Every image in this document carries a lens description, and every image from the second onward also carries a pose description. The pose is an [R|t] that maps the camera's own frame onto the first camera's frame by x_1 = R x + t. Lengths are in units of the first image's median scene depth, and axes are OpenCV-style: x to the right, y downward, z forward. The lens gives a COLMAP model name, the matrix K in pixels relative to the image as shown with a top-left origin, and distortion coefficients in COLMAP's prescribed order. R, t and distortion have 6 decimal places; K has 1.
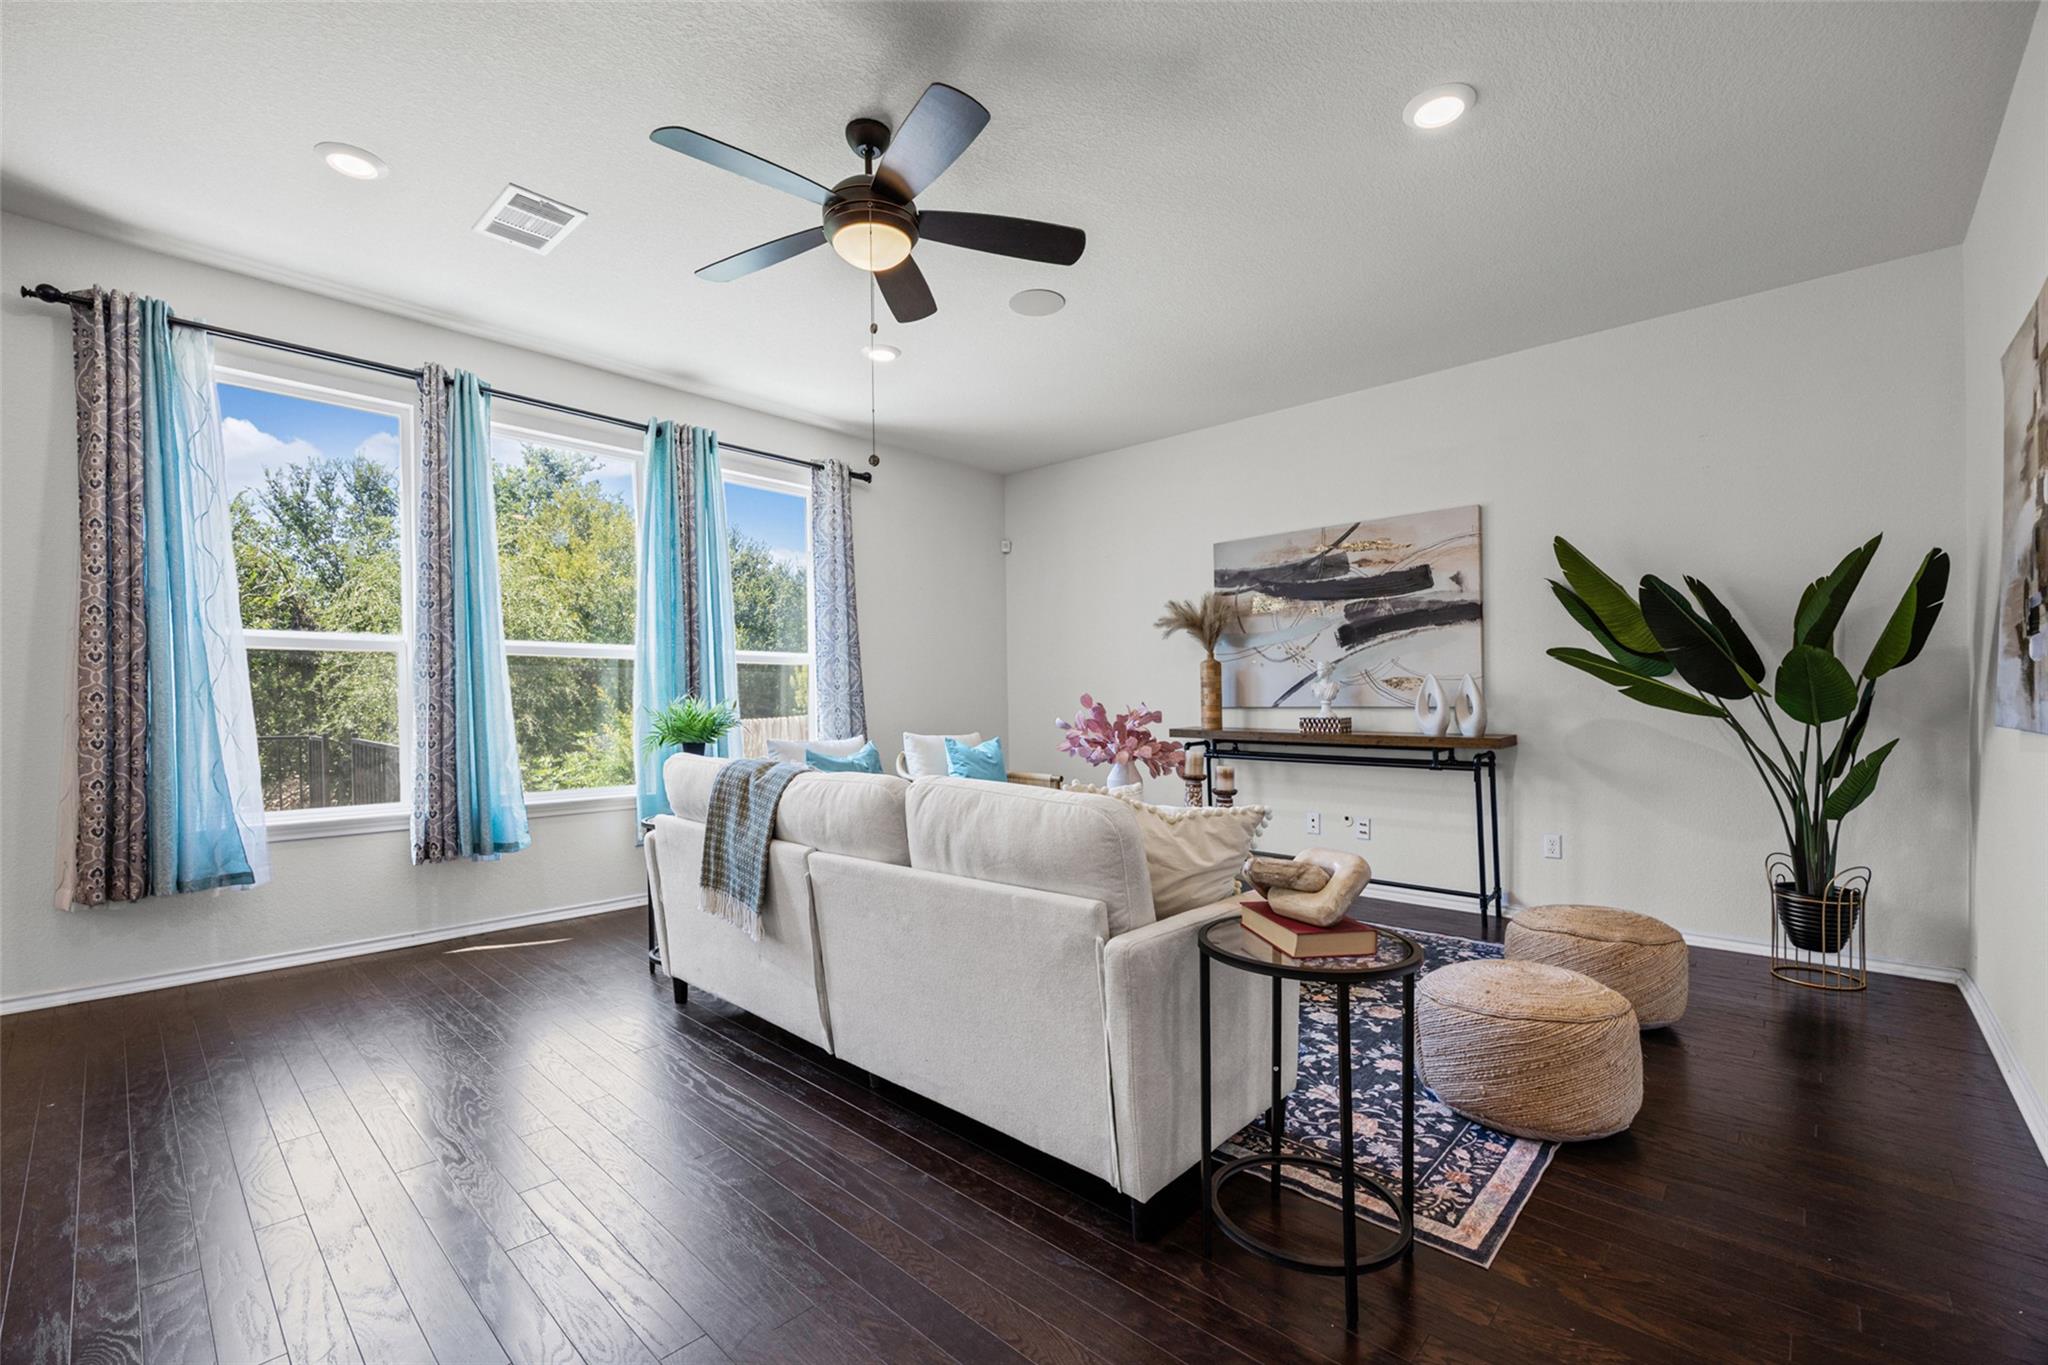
lens RADIAL K [[874.1, 0, 1022.6], [0, 874.1, 698.3], [0, 0, 1]] dist [-0.009221, 0.000630]
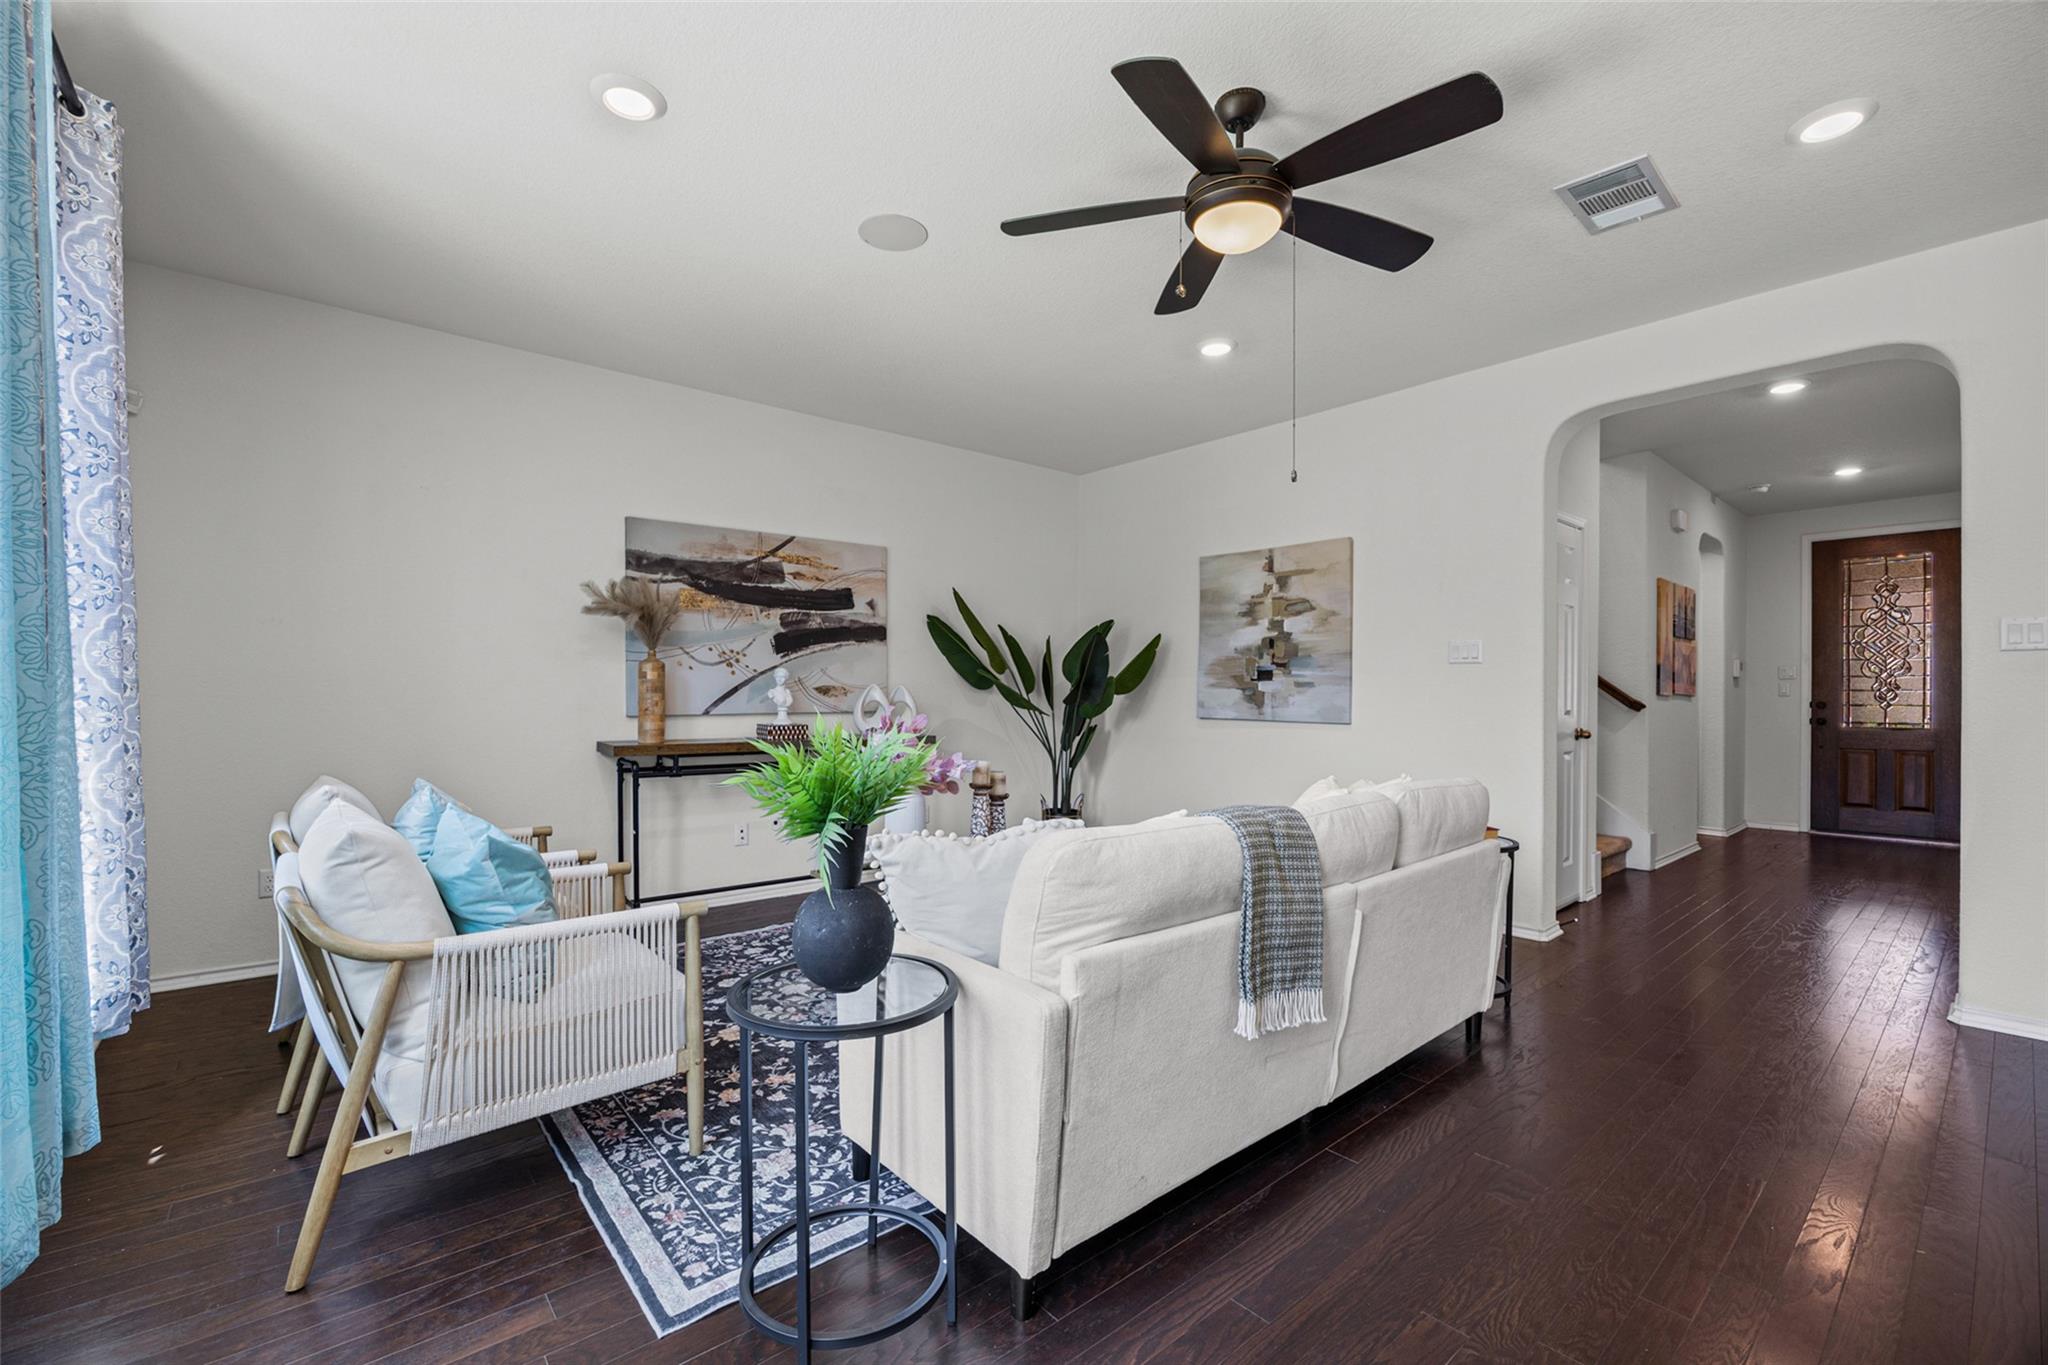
lens RADIAL K [[874.1, 0, 1046.1], [0, 874.1, 690.1], [0, 0, 1]] dist [-0.009221, 0.000630]
pose [[0.100824, 0.007165, 0.994879, -0.650703], [-0.003377, 0.999971, -0.006860, -0.011692], [-0.994899, -0.002668, 0.100845, 0.619966]]
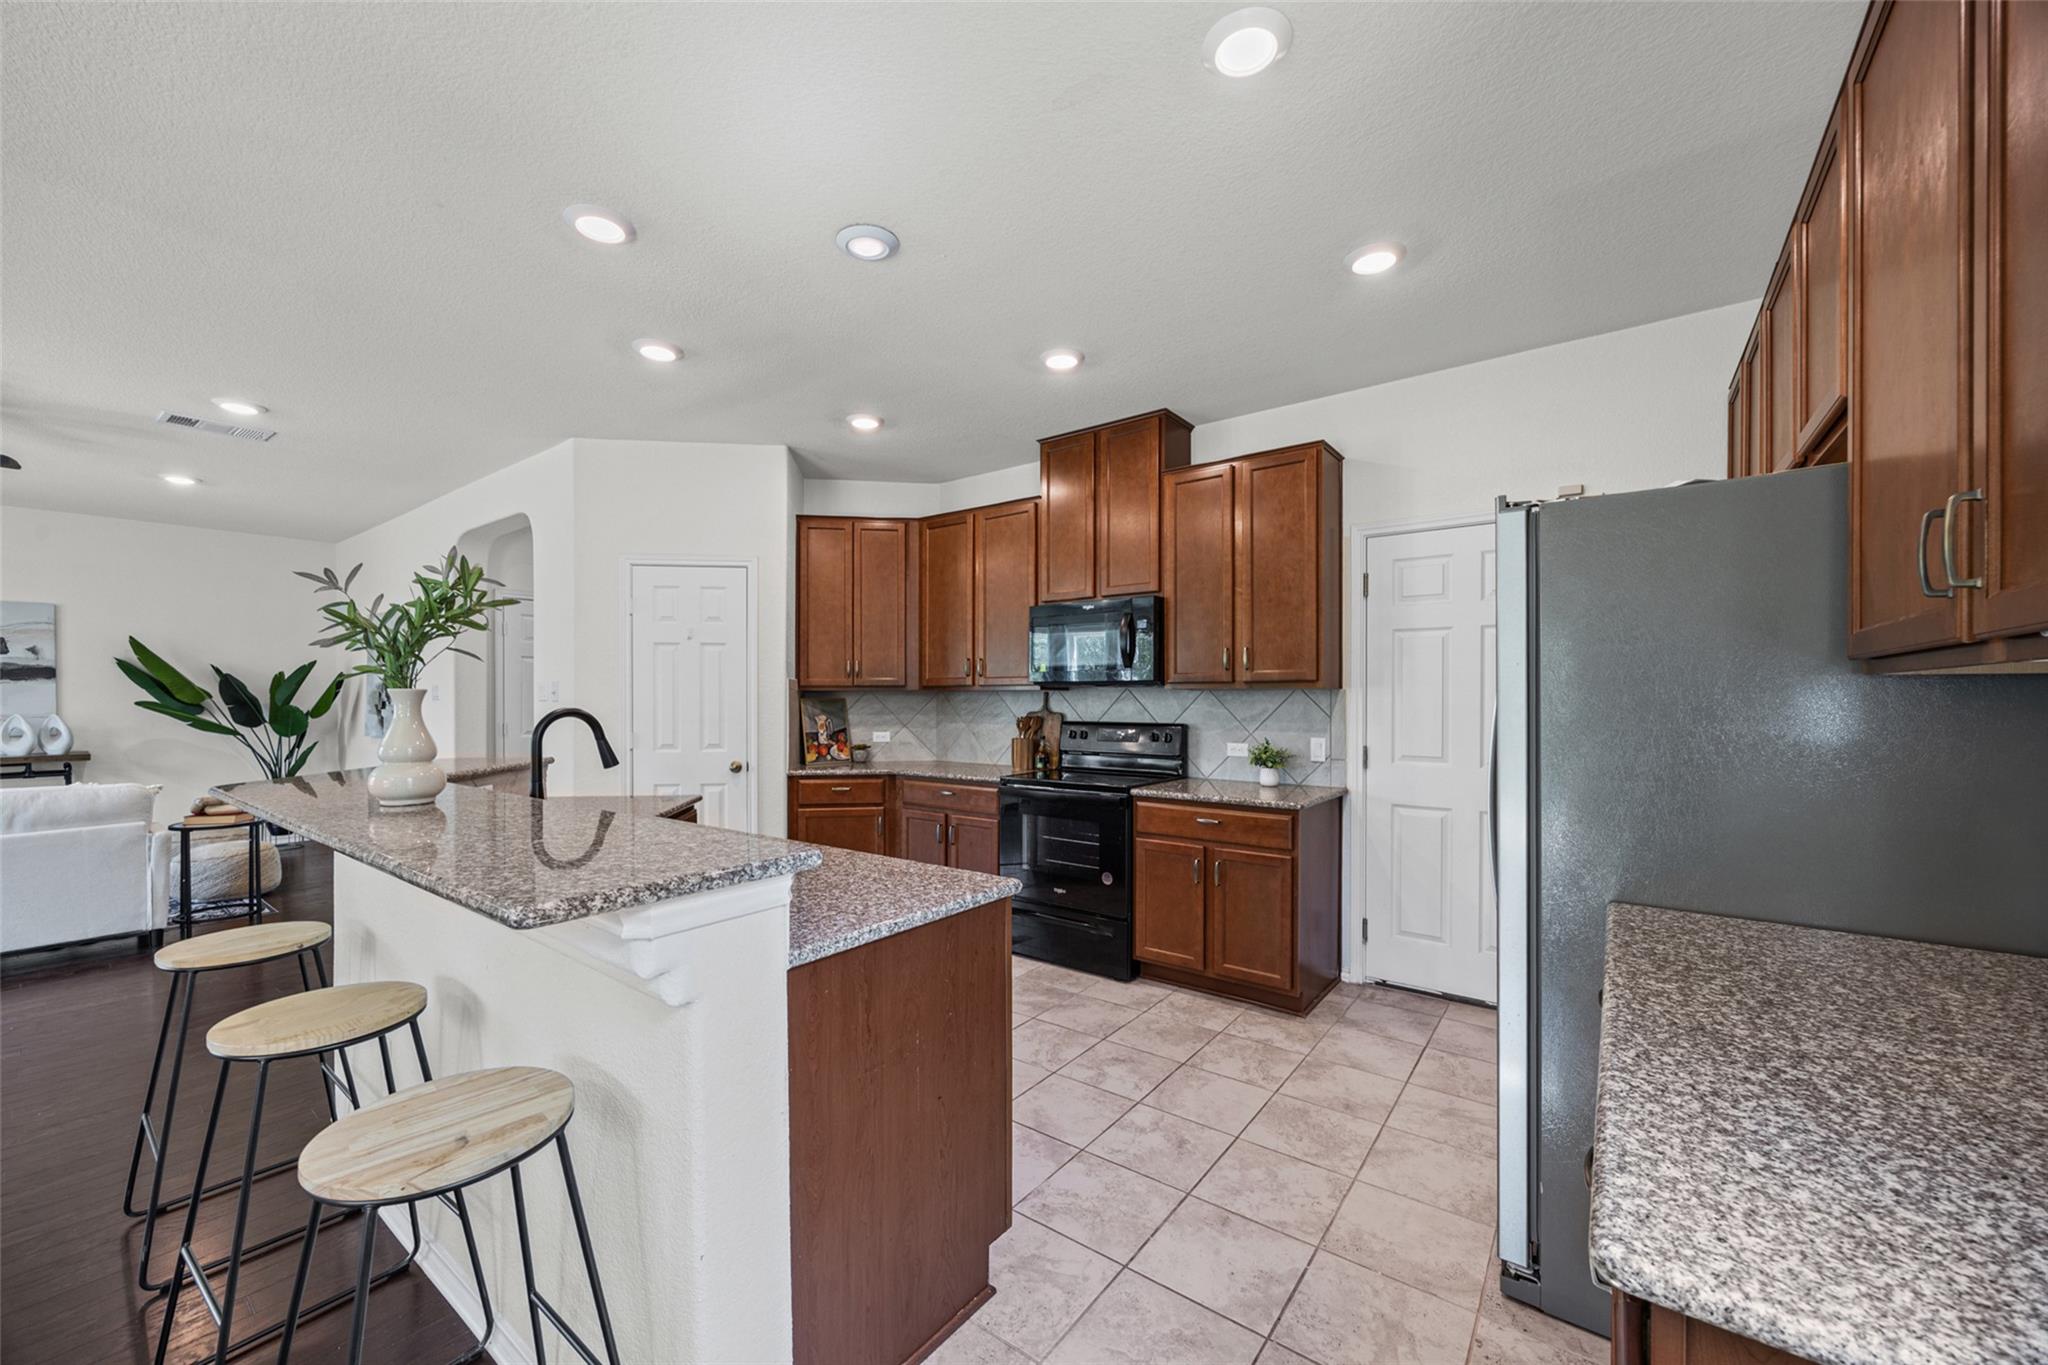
lens RADIAL K [[782.9, 0, 1010.7], [0, 782.9, 694.8], [0, 0, 1]] dist [-0.003316, 0.000287]
pose [[-0.088514, 0.001230, 0.996074, -0.956310], [-0.000301, 0.999999, -0.001262, -0.057294], [-0.996075, -0.000412, -0.088514, -0.539669]]
